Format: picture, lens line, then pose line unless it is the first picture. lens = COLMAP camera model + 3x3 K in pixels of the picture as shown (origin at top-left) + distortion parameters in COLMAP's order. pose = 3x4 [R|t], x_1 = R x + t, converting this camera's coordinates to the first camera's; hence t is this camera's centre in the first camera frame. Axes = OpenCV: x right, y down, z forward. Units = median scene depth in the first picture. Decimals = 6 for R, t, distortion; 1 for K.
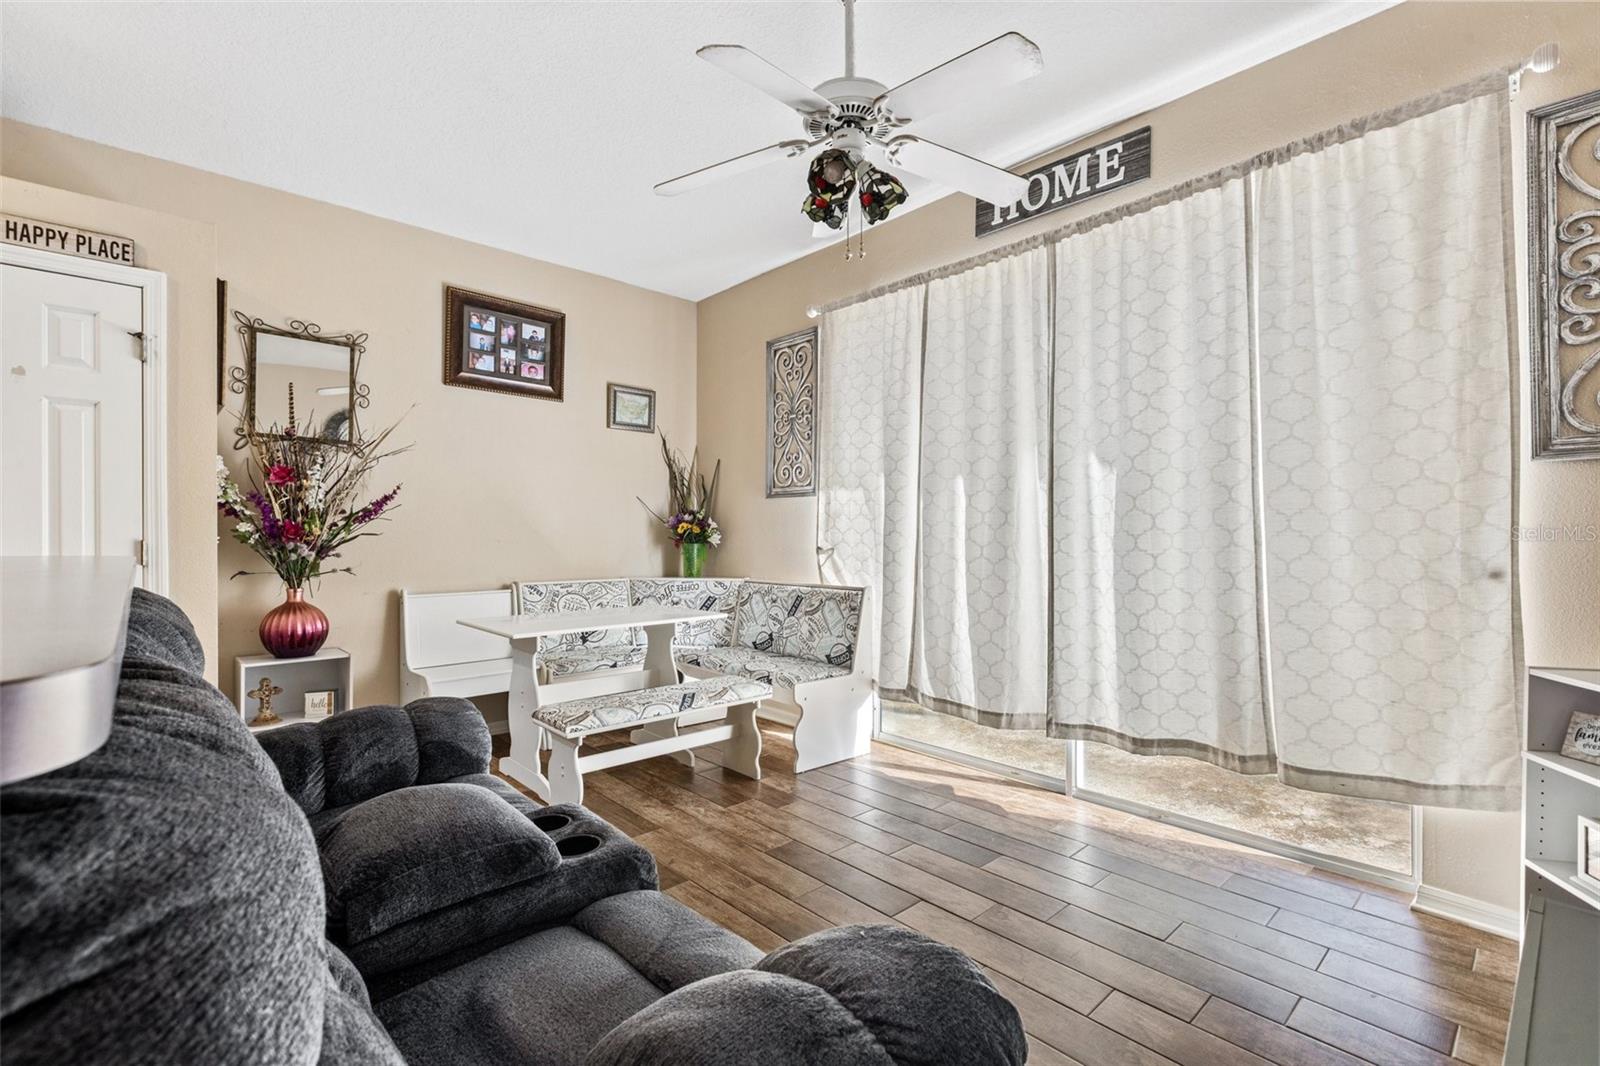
lens RADIAL K [[728.3, 0, 791.3], [0, 728.3, 531.6], [0, 0, 1]] dist [0.006940, -0.000651]
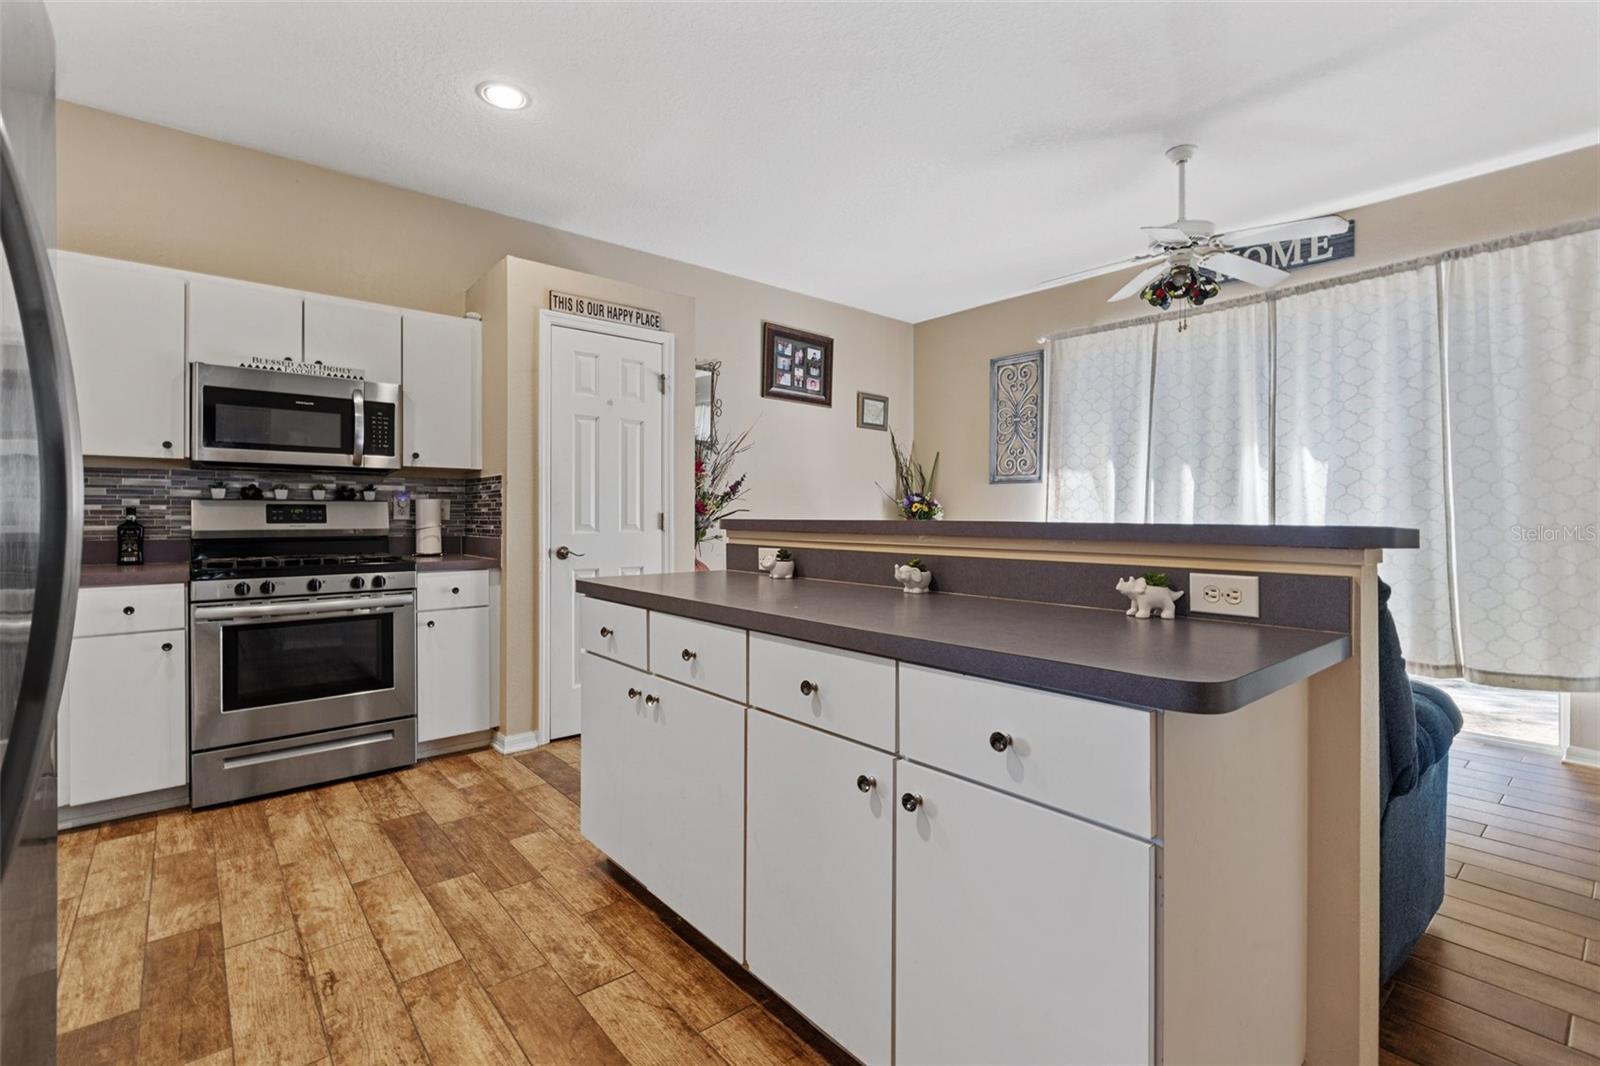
lens RADIAL K [[728.3, 0, 797.1], [0, 728.3, 512.0], [0, 0, 1]] dist [0.006940, -0.000651]
pose [[0.998938, 0.005169, -0.045794, -0.534269], [-0.005280, 0.999983, -0.002310, 0.012078], [0.045782, 0.002550, 0.998948, -0.468129]]
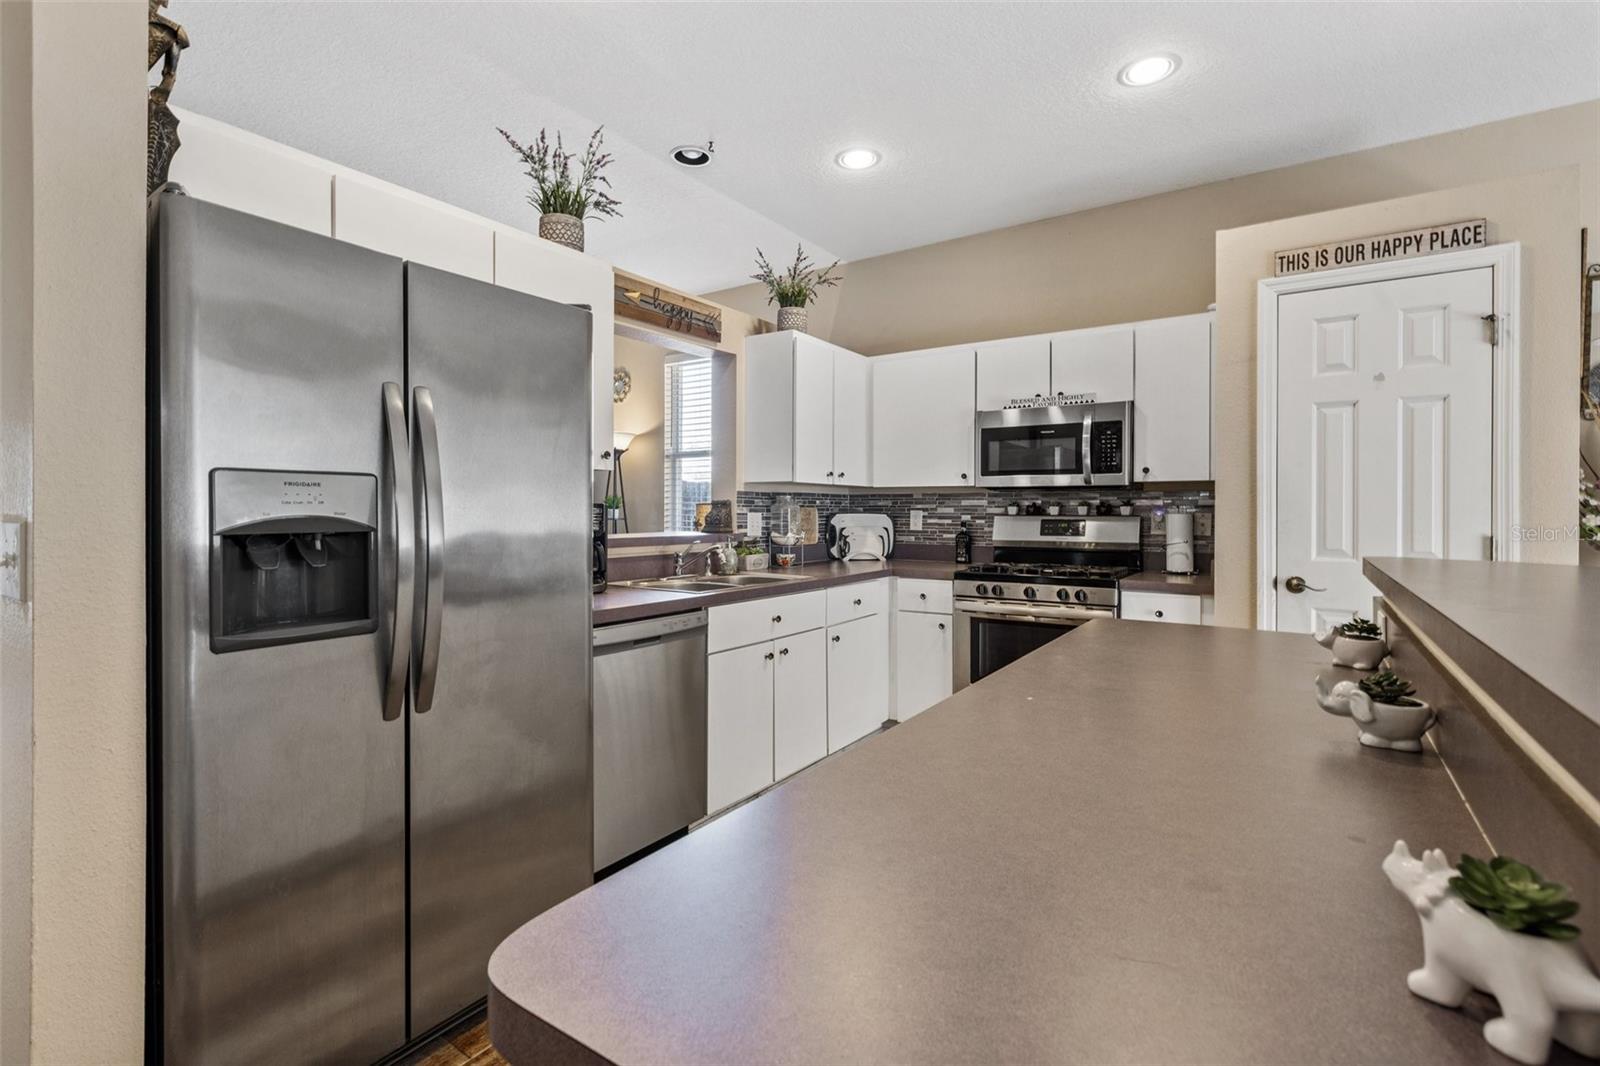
lens RADIAL K [[728.3, 0, 790.9], [0, 728.3, 517.1], [0, 0, 1]] dist [0.006940, -0.000651]
pose [[0.236722, 0.011713, -0.971507, -0.181872], [-0.002112, 0.999931, 0.011541, -0.020255], [0.971575, -0.000680, 0.236730, -0.094680]]
